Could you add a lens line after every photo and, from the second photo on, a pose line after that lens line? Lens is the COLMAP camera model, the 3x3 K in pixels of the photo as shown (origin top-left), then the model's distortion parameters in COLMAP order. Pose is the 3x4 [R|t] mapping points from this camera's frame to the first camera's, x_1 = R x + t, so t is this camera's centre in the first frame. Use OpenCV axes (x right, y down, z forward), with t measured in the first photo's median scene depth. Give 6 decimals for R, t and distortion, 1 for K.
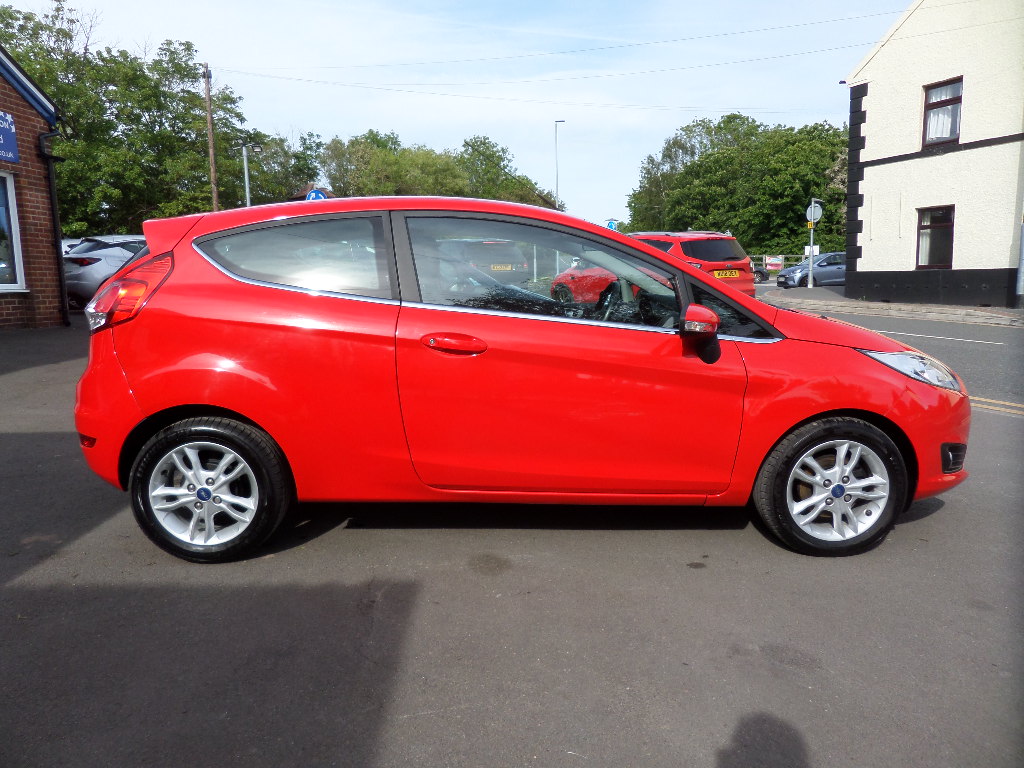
lens RADIAL K [[740.6, 0, 518.0], [0, 740.6, 383.0], [0, 0, 1]] dist [0.026189, -0.006946]
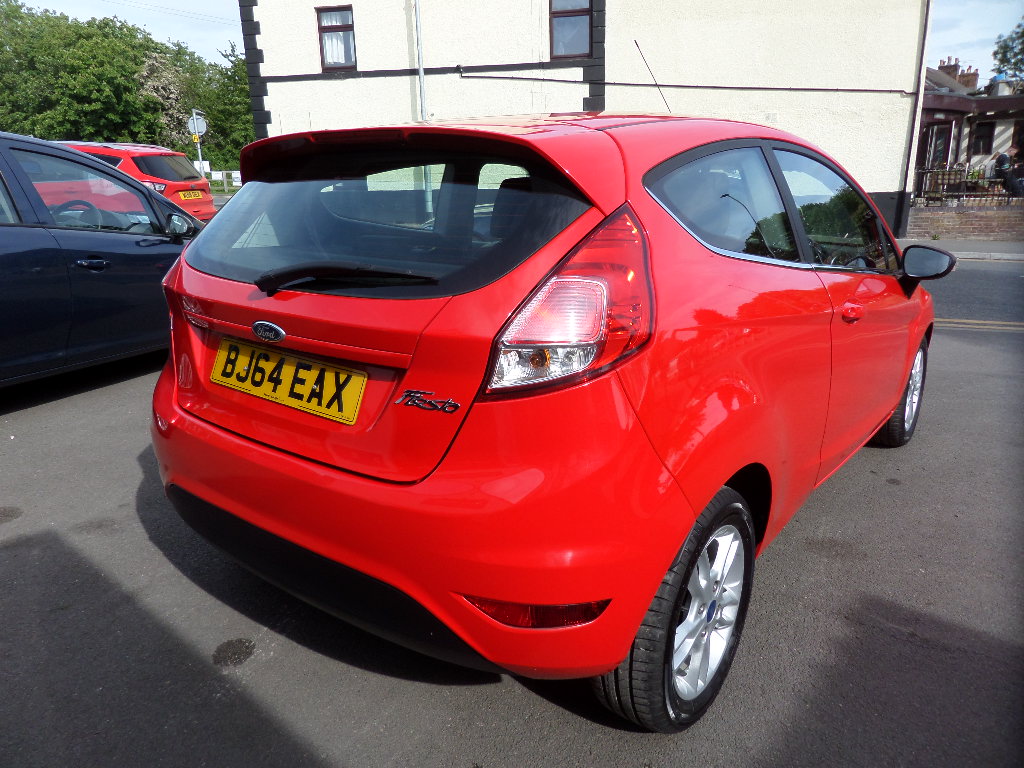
lens RADIAL K [[744.4, 0, 474.0], [0, 744.4, 388.3], [0, 0, 1]] dist [0.009578, -0.004390]
pose [[0.622598, -0.208739, 0.754188, -0.196193], [0.116538, 0.977752, 0.174410, -0.033346], [-0.773815, -0.020696, 0.633073, 0.153232]]
